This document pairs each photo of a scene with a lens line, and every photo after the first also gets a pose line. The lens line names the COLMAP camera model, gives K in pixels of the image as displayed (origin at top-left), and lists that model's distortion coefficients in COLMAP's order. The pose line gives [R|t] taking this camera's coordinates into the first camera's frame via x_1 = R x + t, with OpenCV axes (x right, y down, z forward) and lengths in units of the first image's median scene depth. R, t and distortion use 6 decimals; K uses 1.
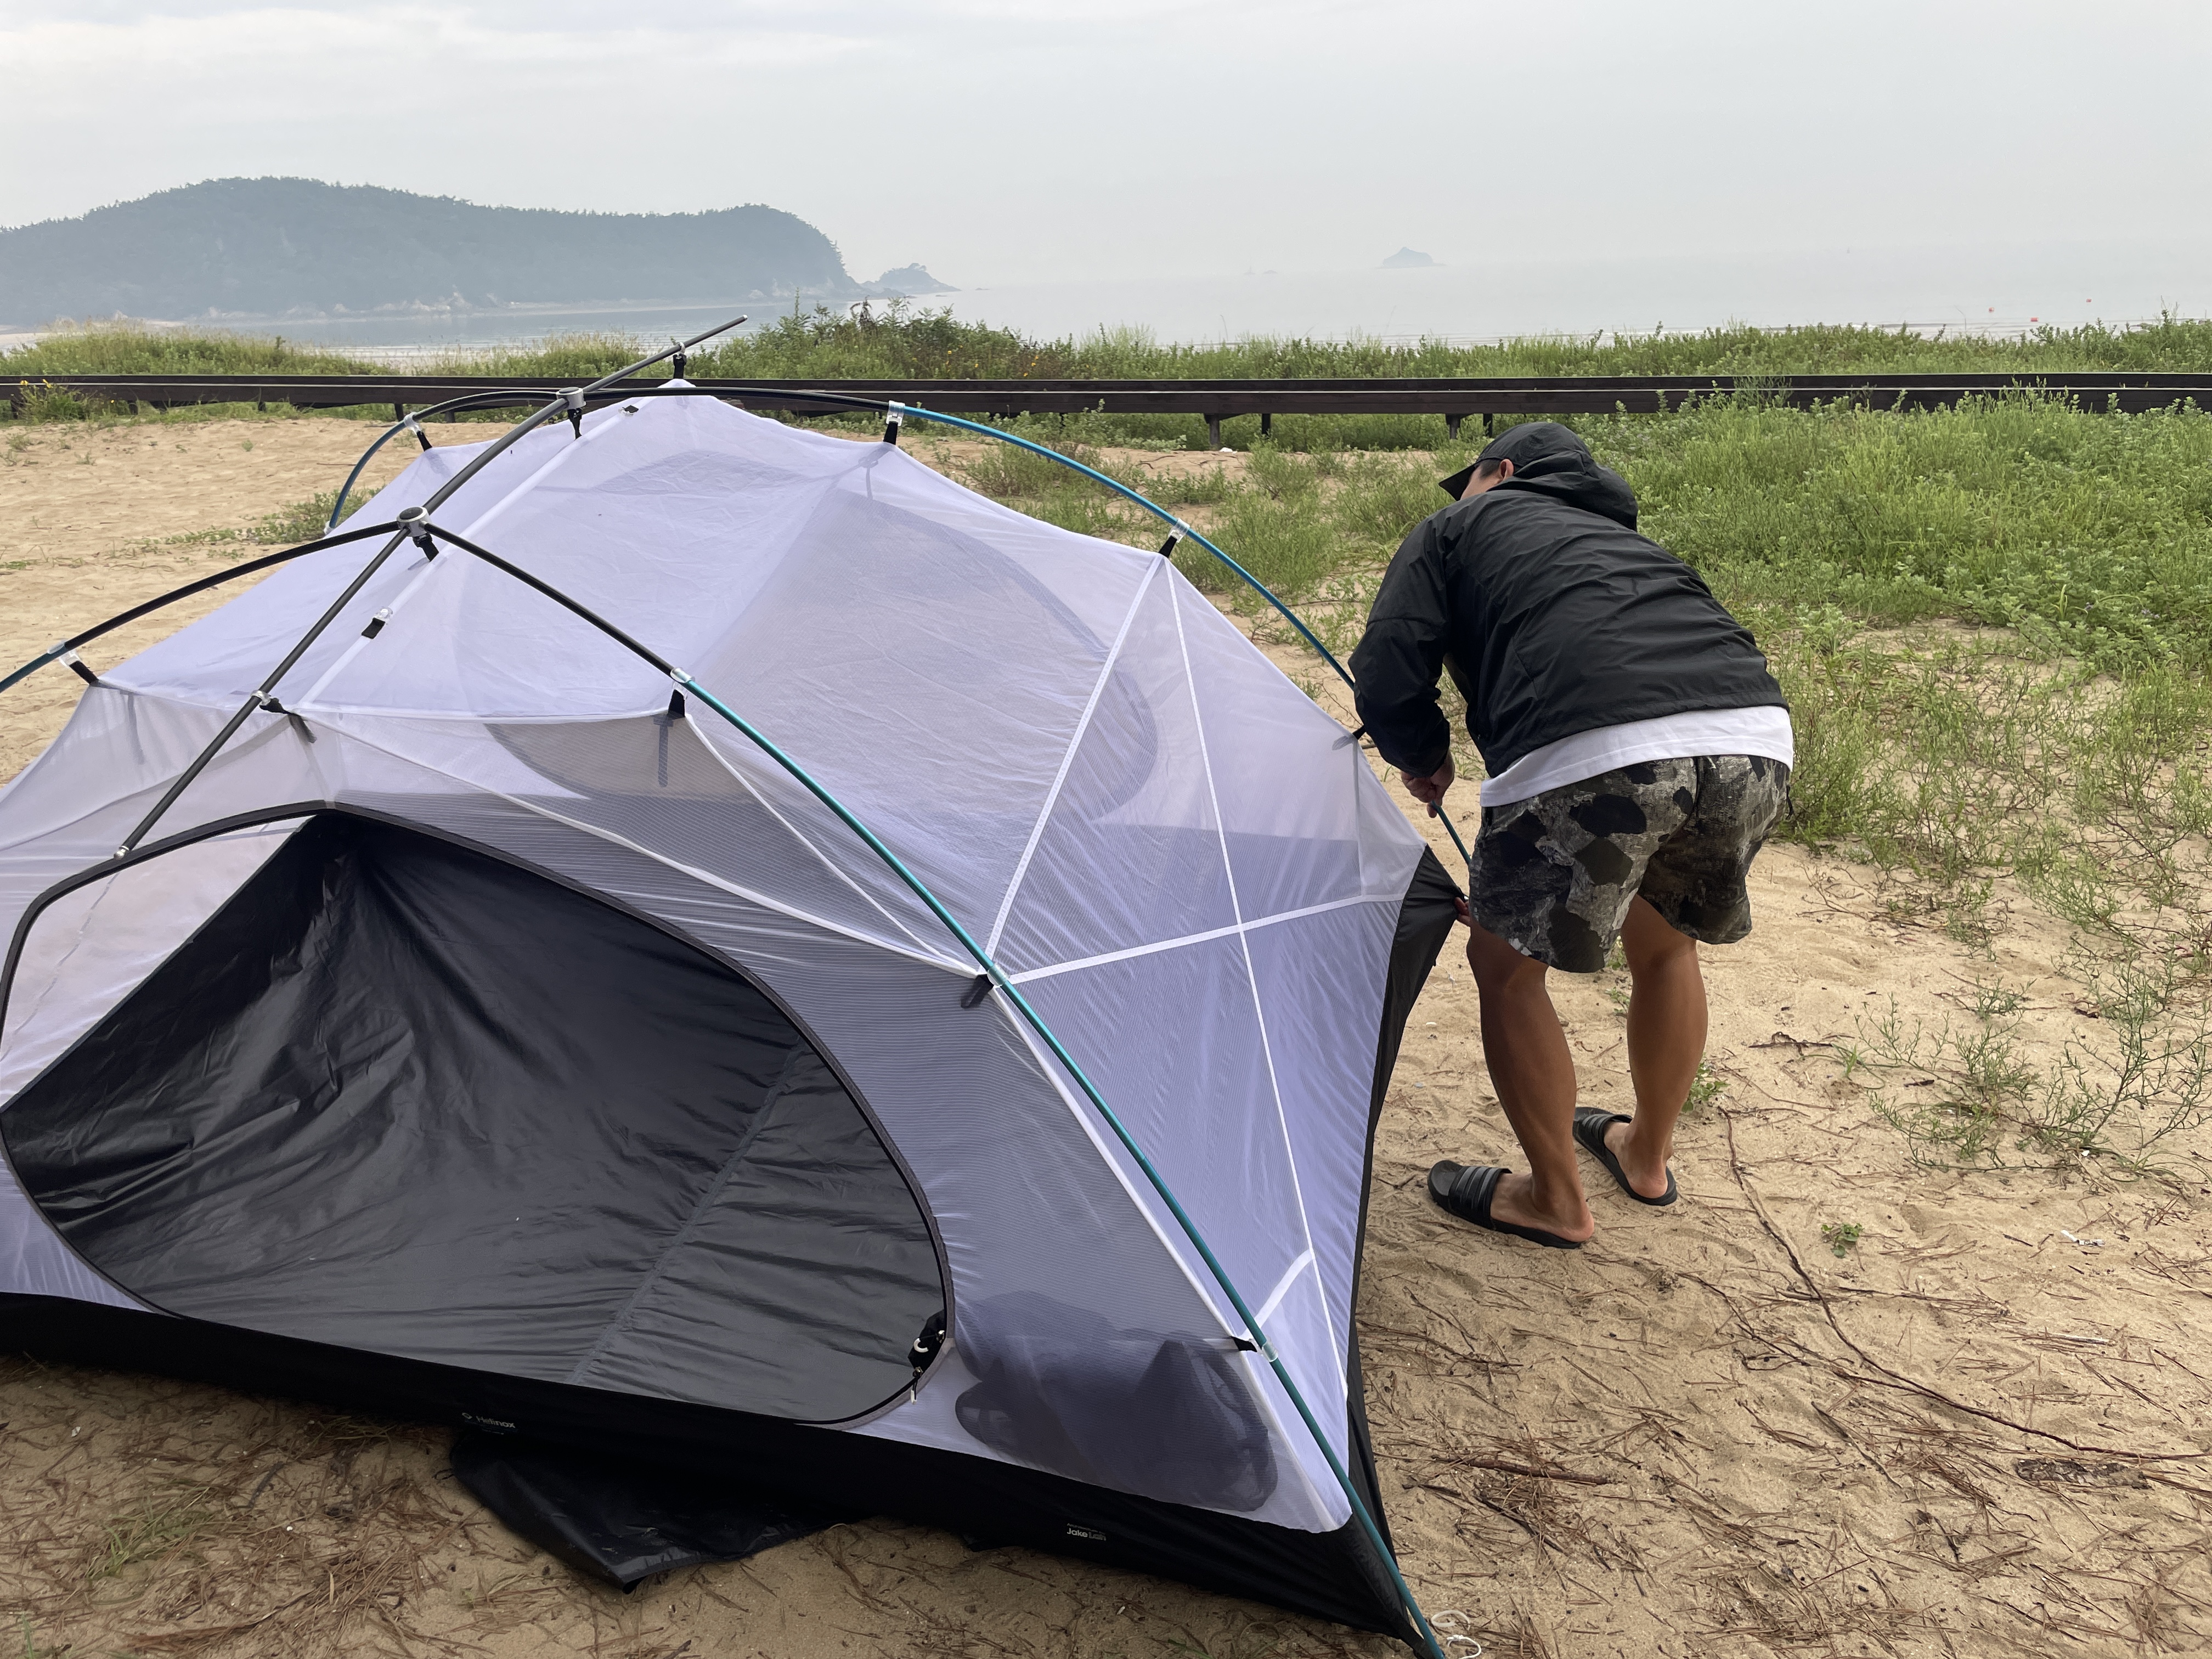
lens RADIAL K [[1676.1, 0, 1100.8], [0, 1676.1, 786.3], [0, 0, 1]] dist [0.089434, -0.116166]
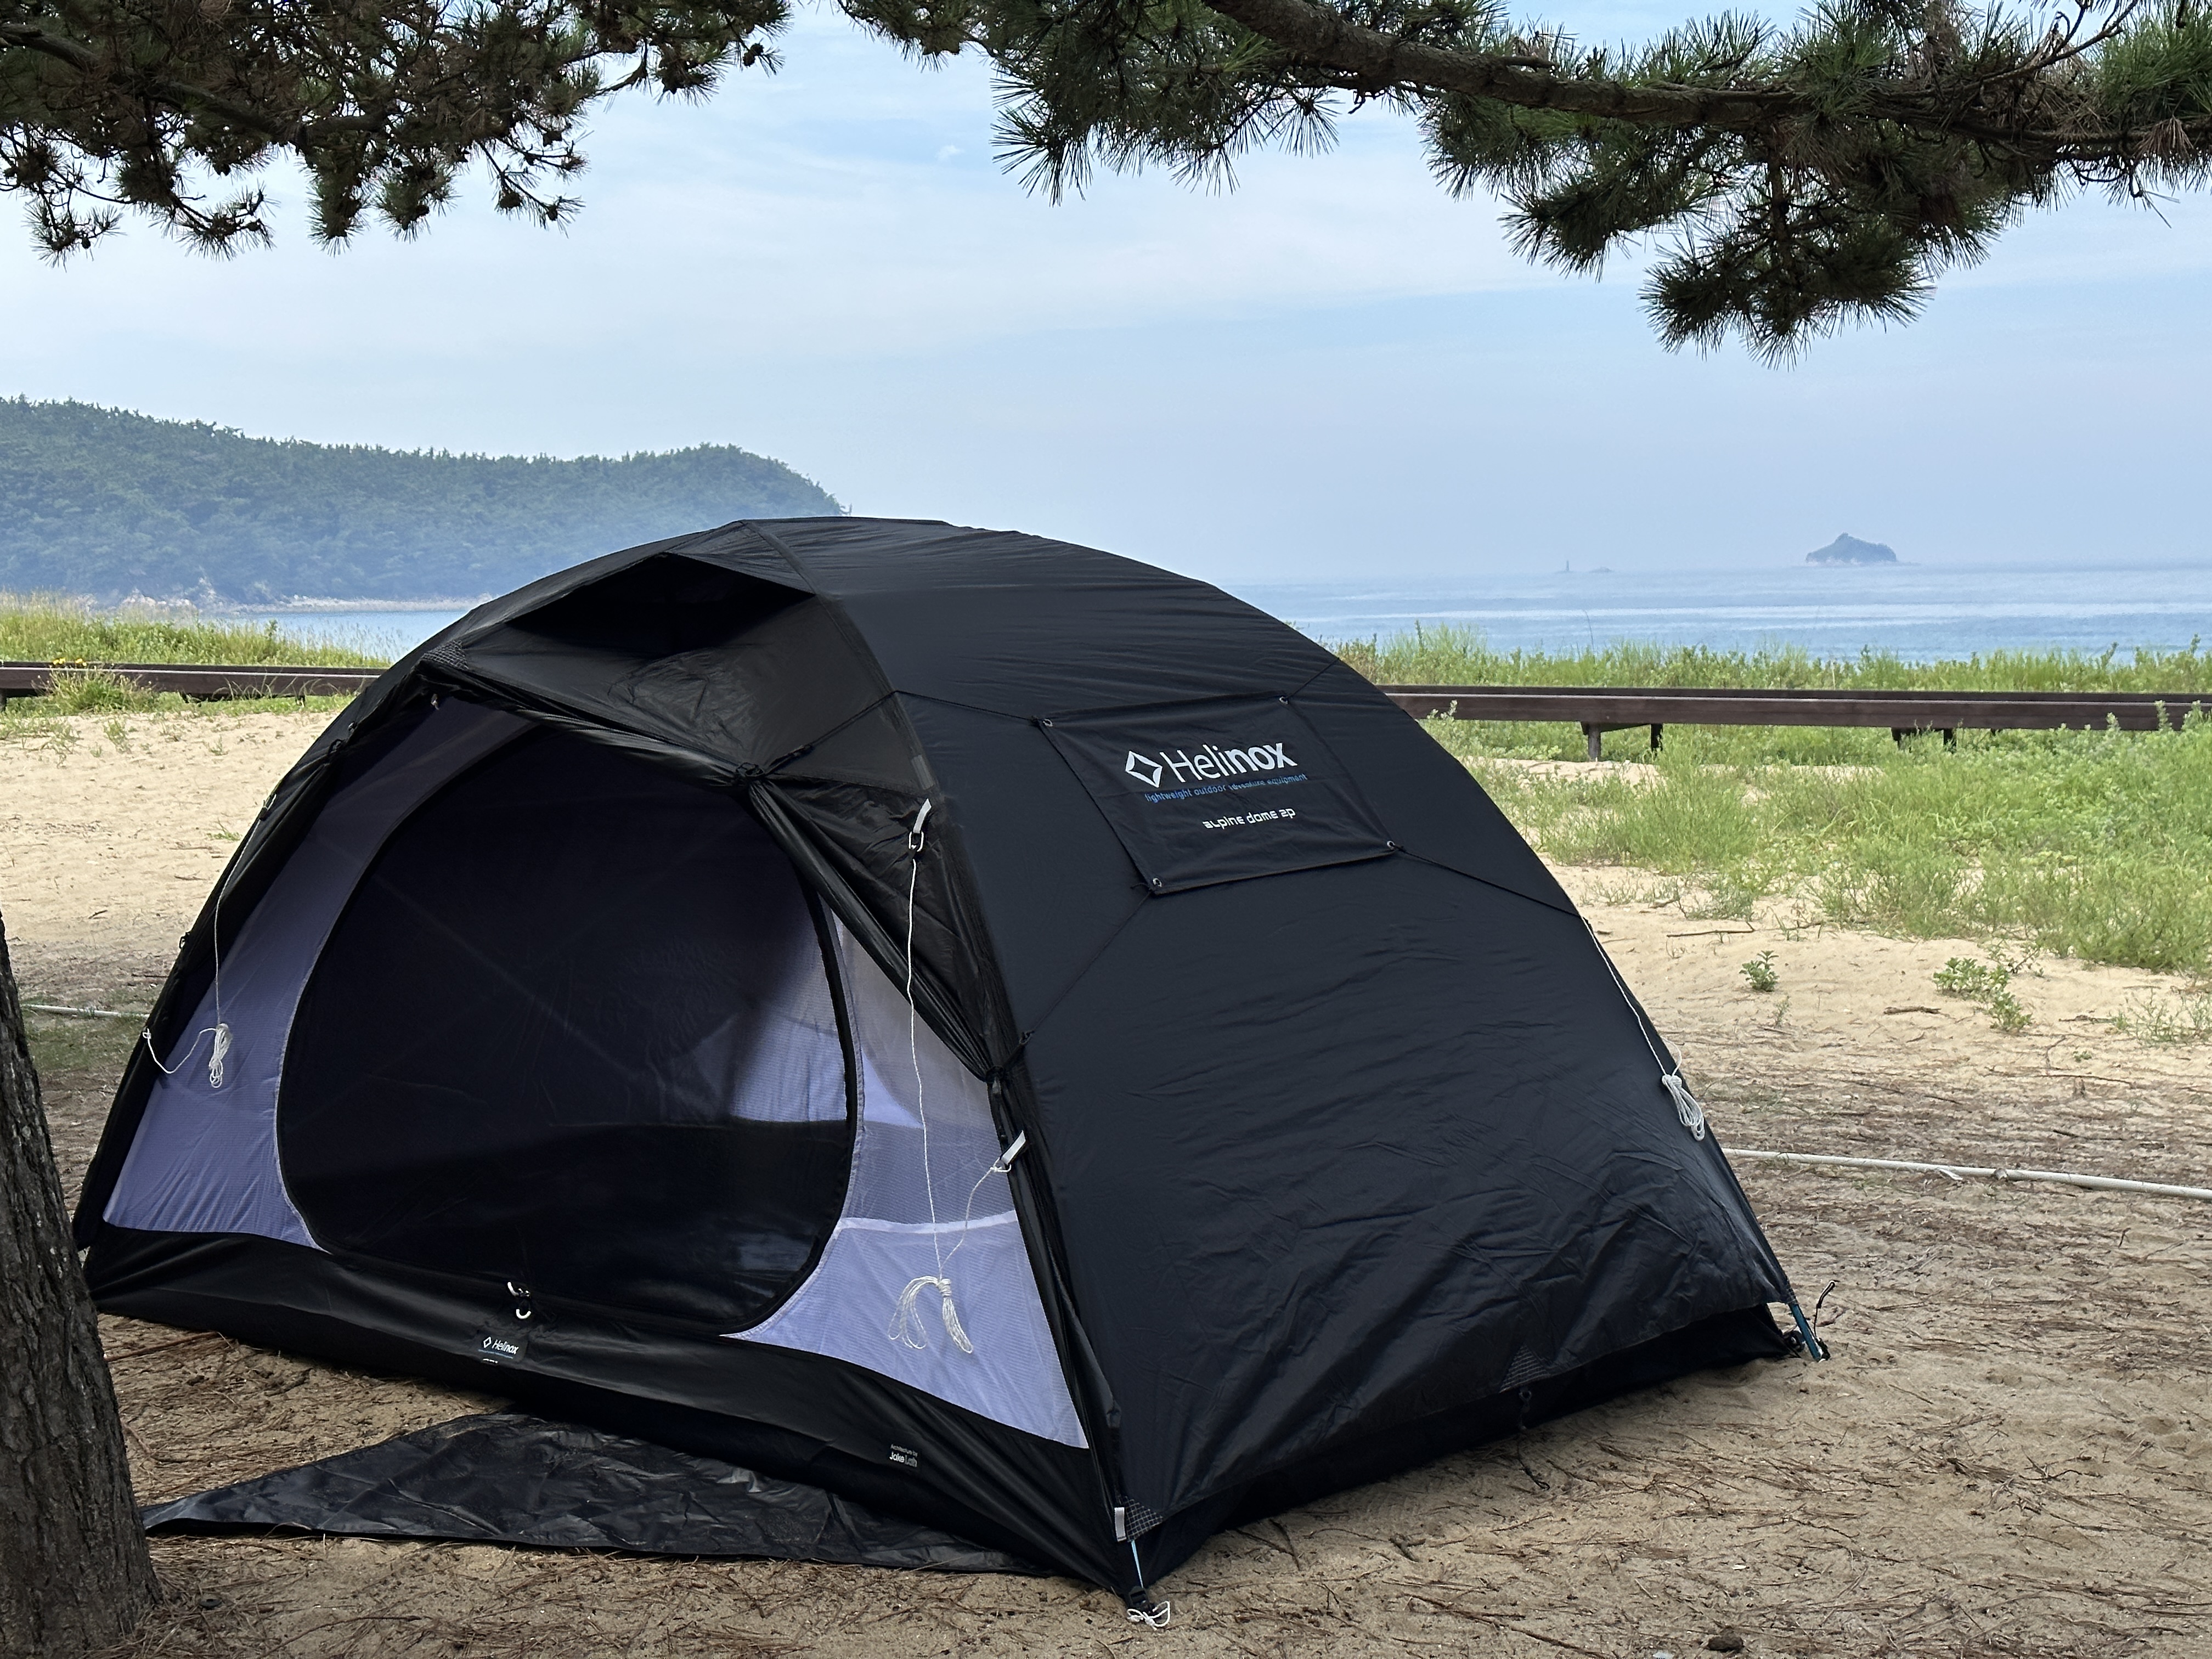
lens RADIAL K [[3087.9, 0, 1040.1], [0, 3087.9, 819.4], [0, 0, 1]] dist [0.127304, -0.055818]
pose [[0.996425, 0.029203, -0.079275, -0.068576], [-0.045308, 0.976718, -0.209689, 0.128164], [0.071306, 0.212531, 0.974549, -0.394689]]
